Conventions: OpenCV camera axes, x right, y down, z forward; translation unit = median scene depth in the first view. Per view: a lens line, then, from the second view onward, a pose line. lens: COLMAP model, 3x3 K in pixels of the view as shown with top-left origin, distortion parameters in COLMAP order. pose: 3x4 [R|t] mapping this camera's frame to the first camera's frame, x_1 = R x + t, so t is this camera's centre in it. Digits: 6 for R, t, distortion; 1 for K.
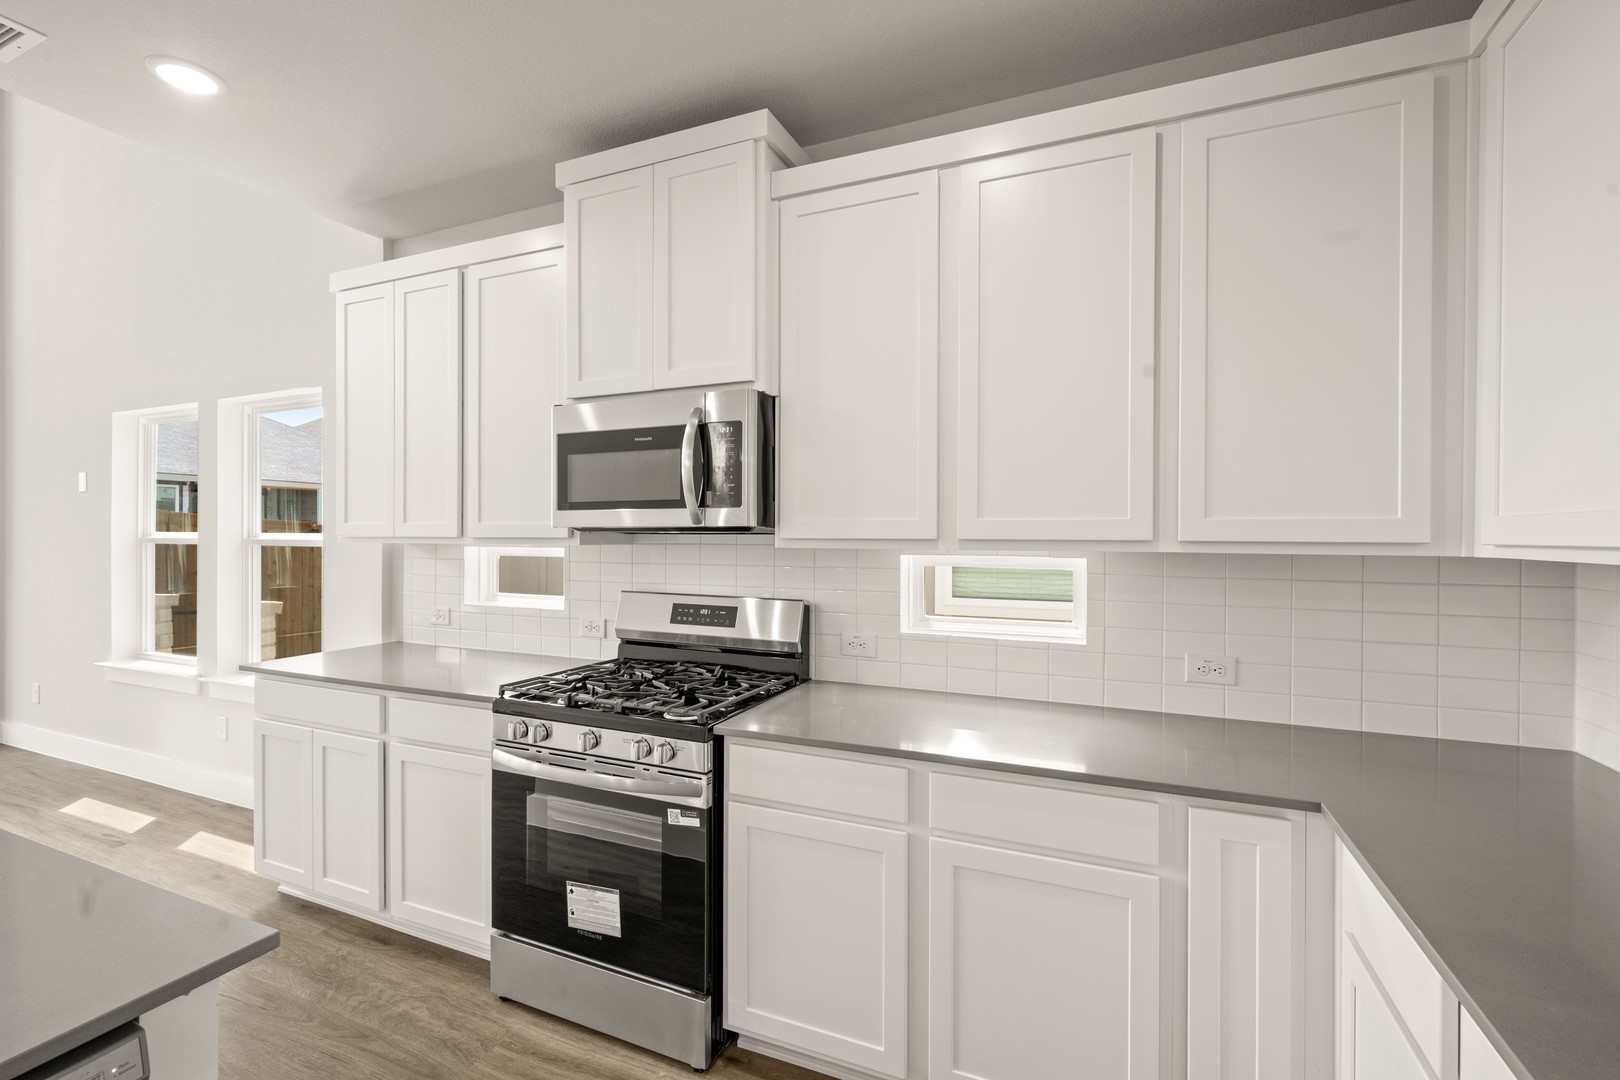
lens RADIAL K [[709.9, 0, 807.2], [0, 709.9, 533.7], [0, 0, 1]] dist [0.004434, -0.001208]
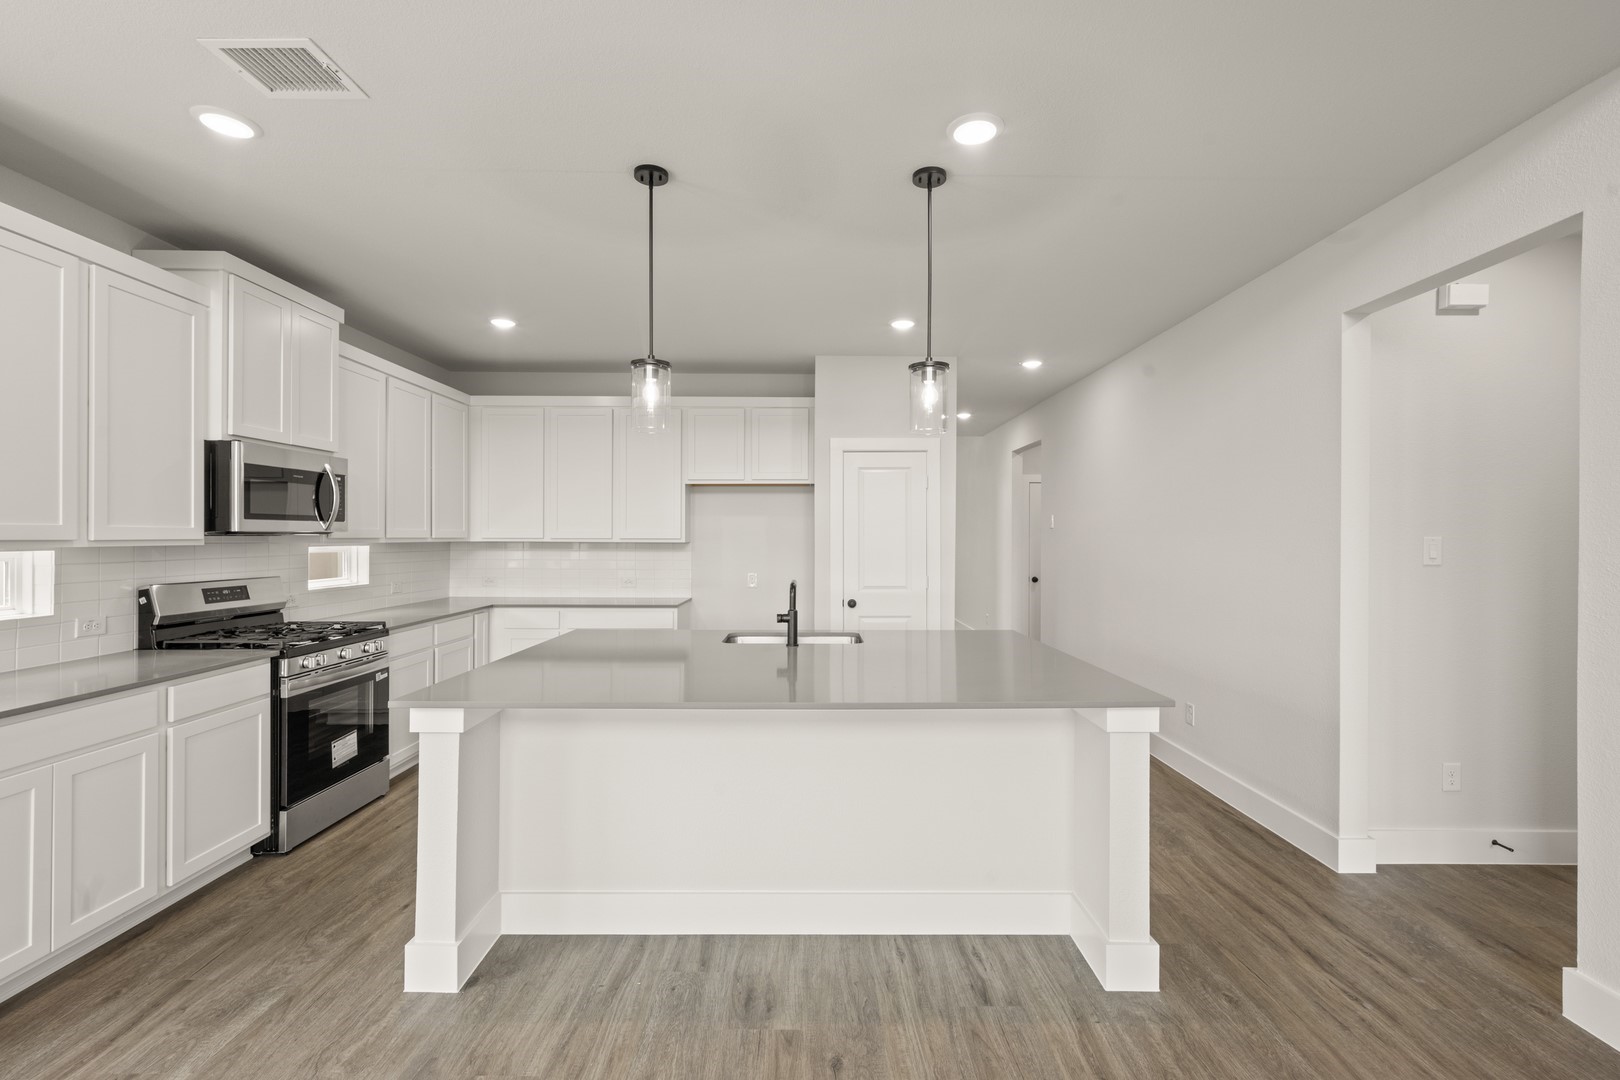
lens RADIAL K [[709.9, 0, 812.8], [0, 709.9, 536.0], [0, 0, 1]] dist [0.004434, -0.001208]
pose [[-0.410404, -0.005098, 0.911889, -2.250224], [-0.009768, 0.999952, 0.001194, -0.013977], [-0.911851, -0.008418, -0.410434, 0.630570]]
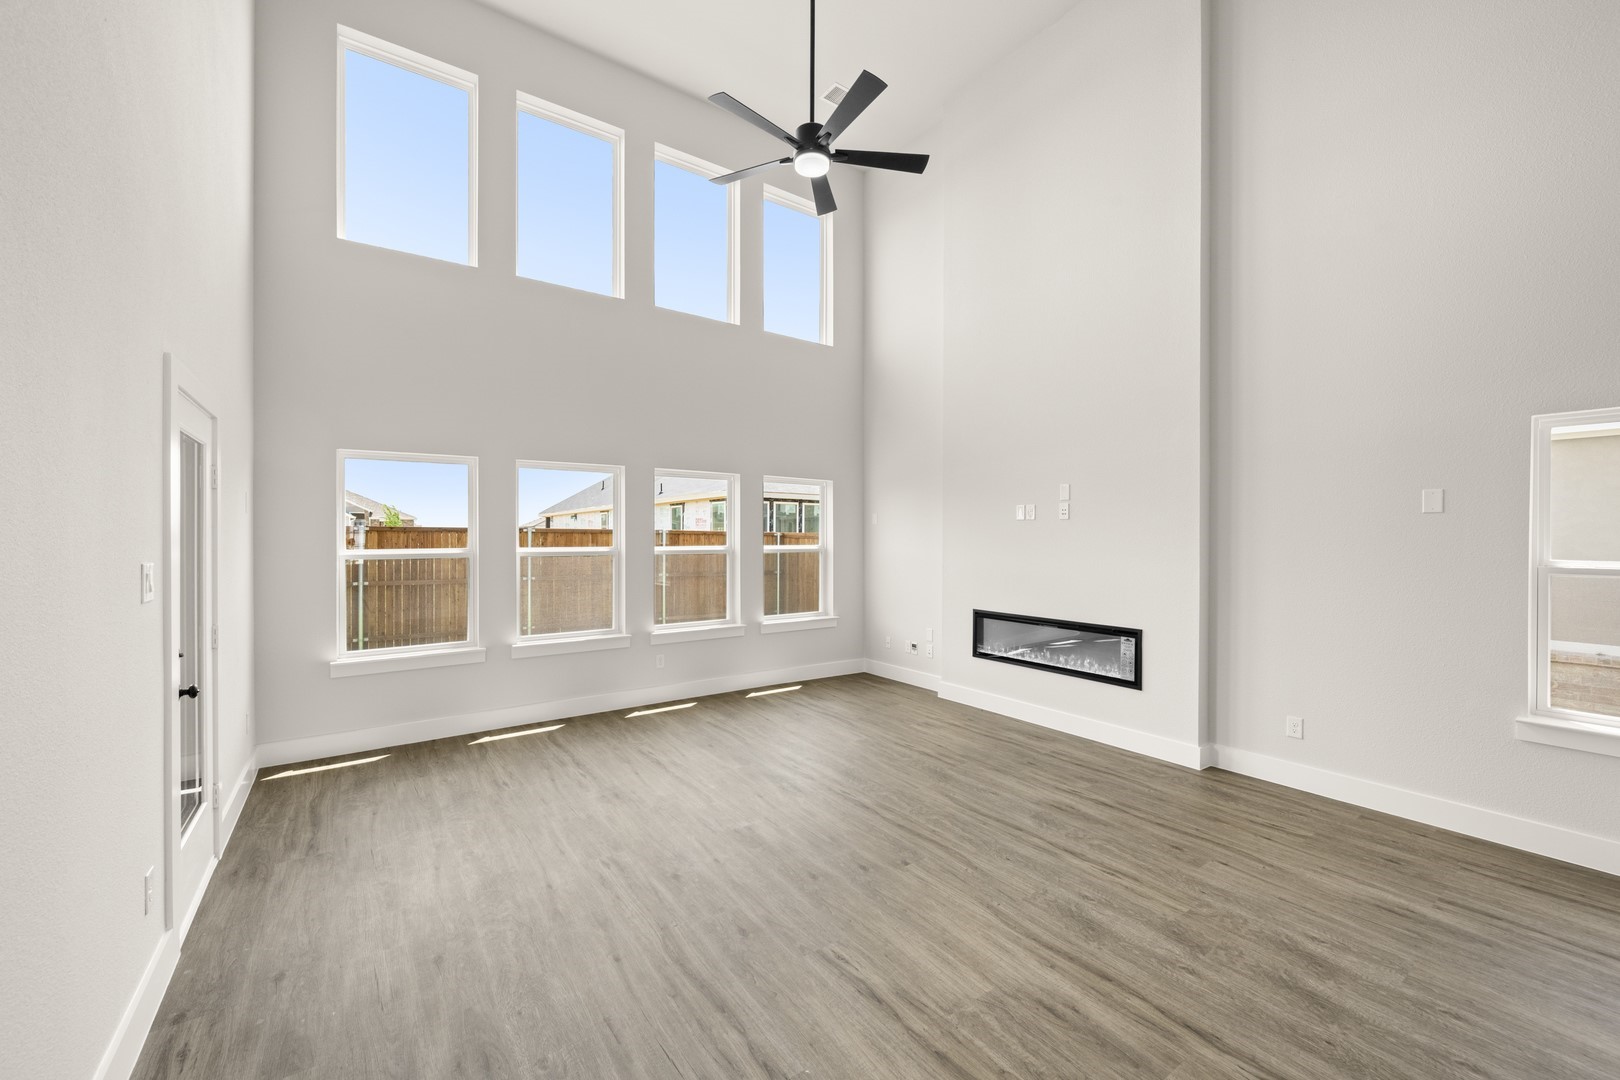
lens RADIAL K [[633.6, 0, 814.8], [0, 633.6, 537.1], [0, 0, 1]] dist [0.002836, -0.000934]
pose [[0.862149, -0.002433, -0.506649, -2.643661], [0.003677, 0.999992, 0.001454, -0.065762], [0.506641, -0.003117, 0.862151, -0.094993]]
